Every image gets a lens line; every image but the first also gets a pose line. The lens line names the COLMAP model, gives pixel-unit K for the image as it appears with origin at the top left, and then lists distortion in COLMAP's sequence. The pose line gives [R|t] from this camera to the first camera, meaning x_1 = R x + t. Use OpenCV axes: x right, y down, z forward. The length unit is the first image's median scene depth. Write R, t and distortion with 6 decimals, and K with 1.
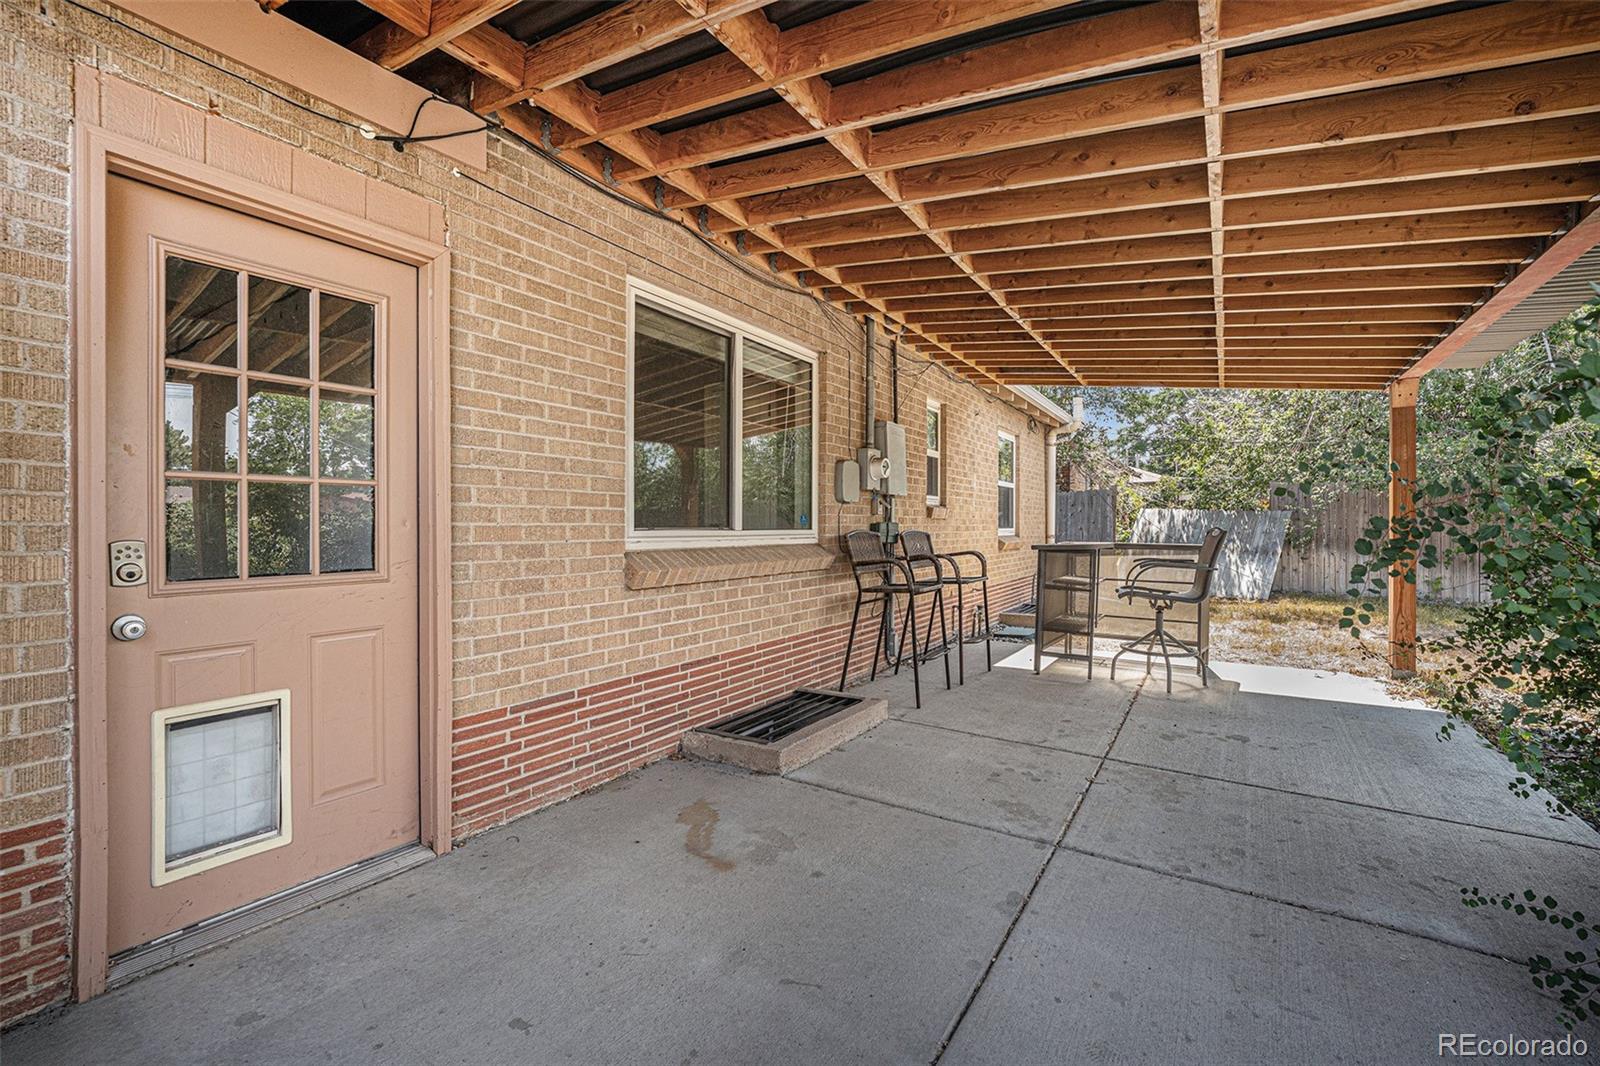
lens RADIAL K [[666.2, 0, 809.6], [0, 666.2, 528.4], [0, 0, 1]] dist [-0.015836, 0.002637]
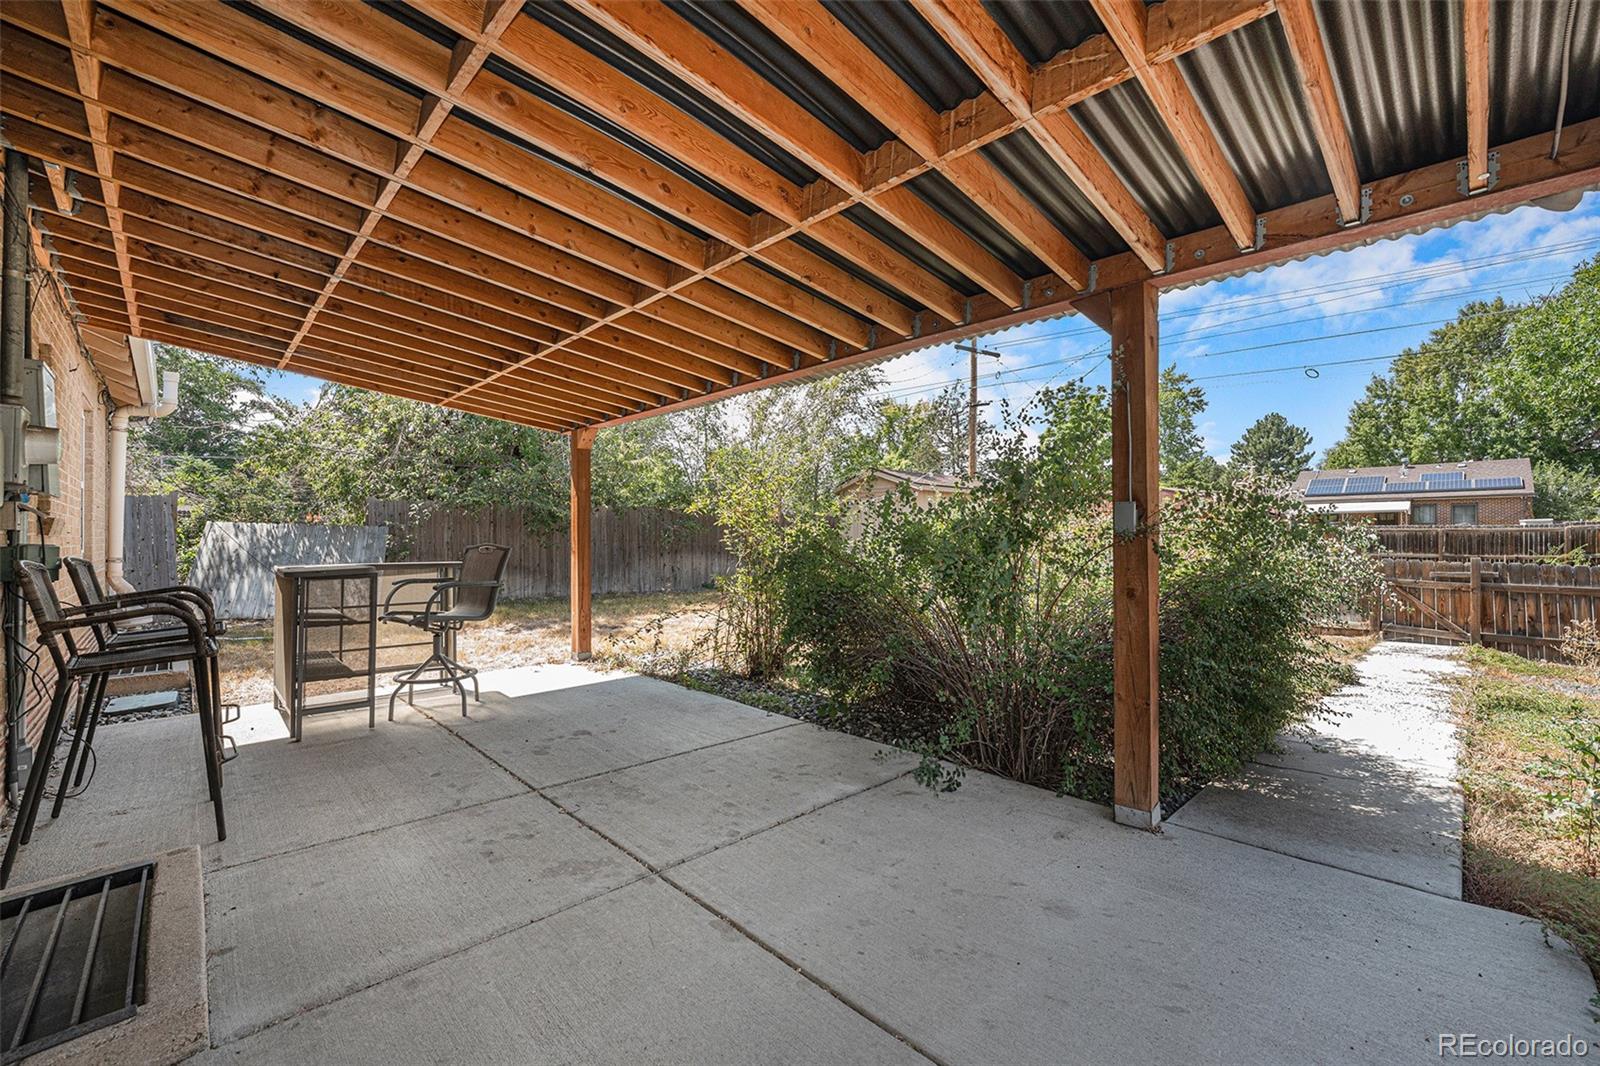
lens RADIAL K [[666.2, 0, 799.7], [0, 666.2, 533.8], [0, 0, 1]] dist [-0.015836, 0.002637]
pose [[0.230235, 0.004417, 0.973125, -0.346495], [0.007825, 0.999949, -0.006390, -0.009730], [-0.973104, 0.009086, 0.230189, 0.361592]]
